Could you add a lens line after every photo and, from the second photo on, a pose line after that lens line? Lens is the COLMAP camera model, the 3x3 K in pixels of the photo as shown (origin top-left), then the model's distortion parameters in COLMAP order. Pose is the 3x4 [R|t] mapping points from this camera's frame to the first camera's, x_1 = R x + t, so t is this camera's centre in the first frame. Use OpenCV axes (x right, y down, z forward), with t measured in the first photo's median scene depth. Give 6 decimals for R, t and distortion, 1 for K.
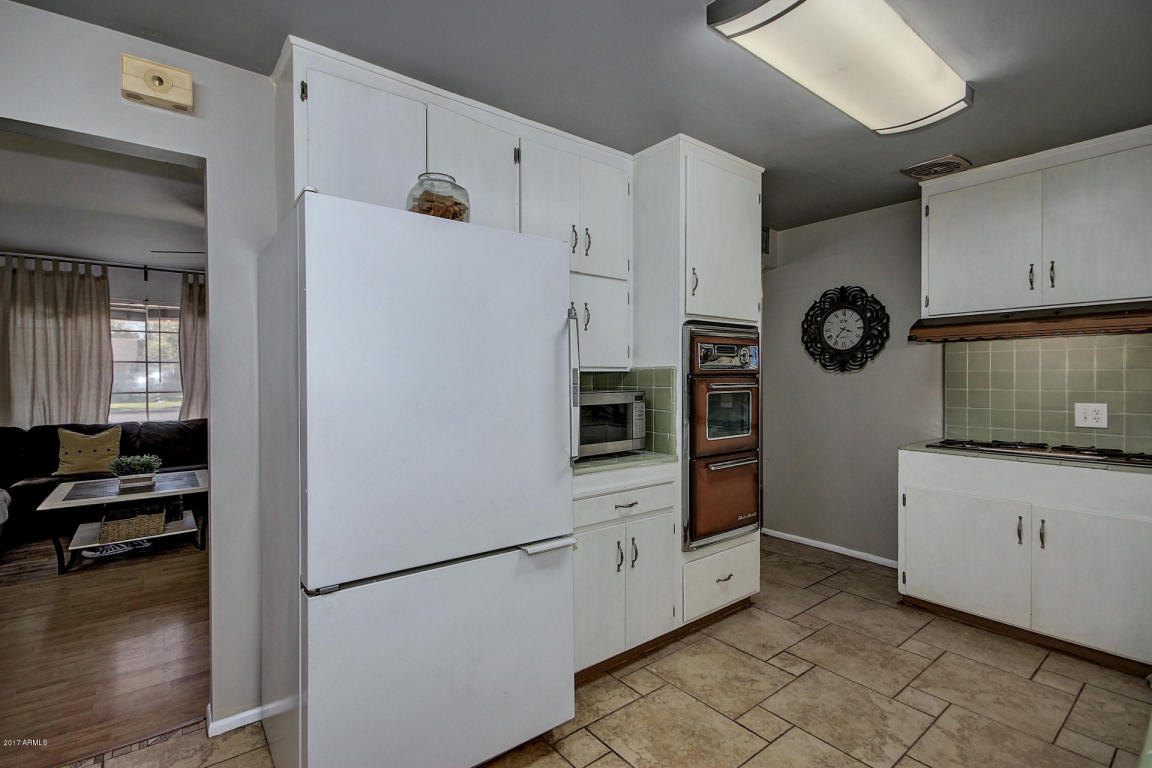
lens RADIAL K [[534.6, 0, 548.0], [0, 534.6, 381.8], [0, 0, 1]] dist [-0.004601, -0.001180]
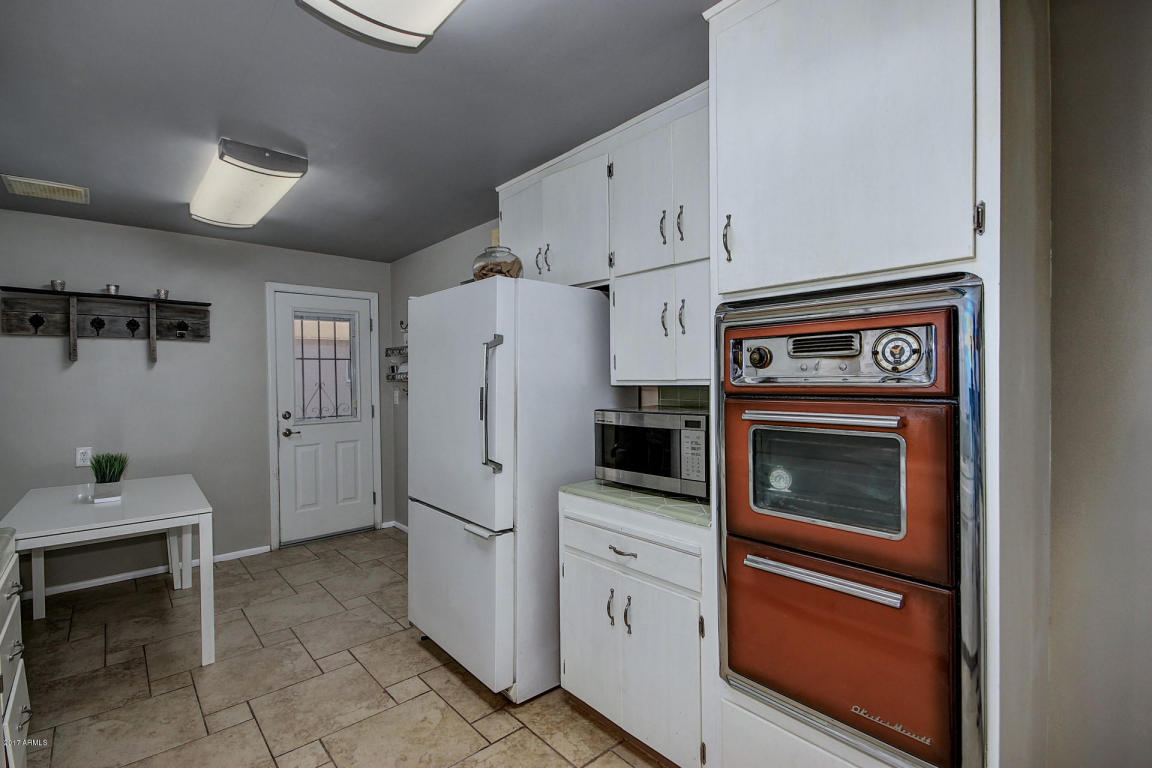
lens RADIAL K [[527.1, 0, 571.2], [0, 527.1, 382.5], [0, 0, 1]] dist [-0.001333, -0.001256]
pose [[0.075139, 0.012006, -0.997101, 0.785951], [0.003594, 0.999918, 0.012311, -0.031518], [0.997167, -0.004509, 0.075089, 0.722446]]
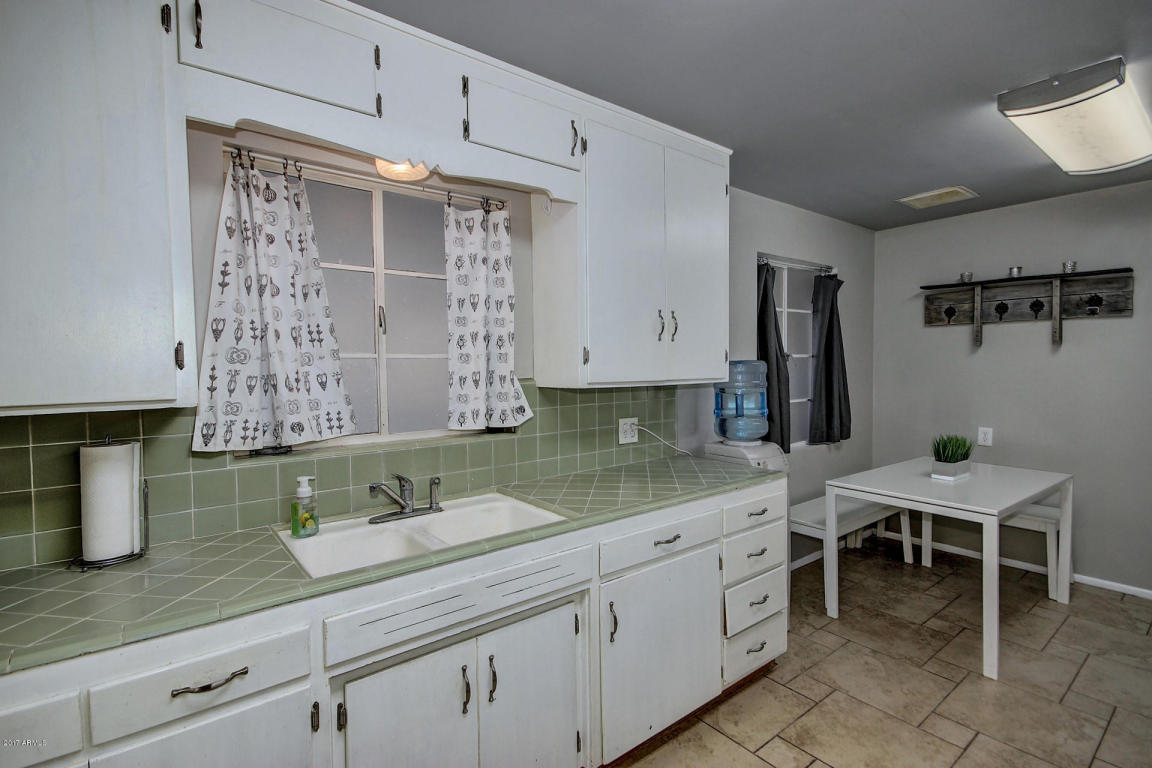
lens RADIAL K [[541.5, 0, 566.7], [0, 541.5, 382.3], [0, 0, 1]] dist [0.004563, -0.005980]
pose [[-0.999869, 0.012967, -0.009723, 0.509624], [0.012532, 0.998972, 0.043566, -0.052551], [0.010278, 0.043439, -0.999003, 1.003667]]
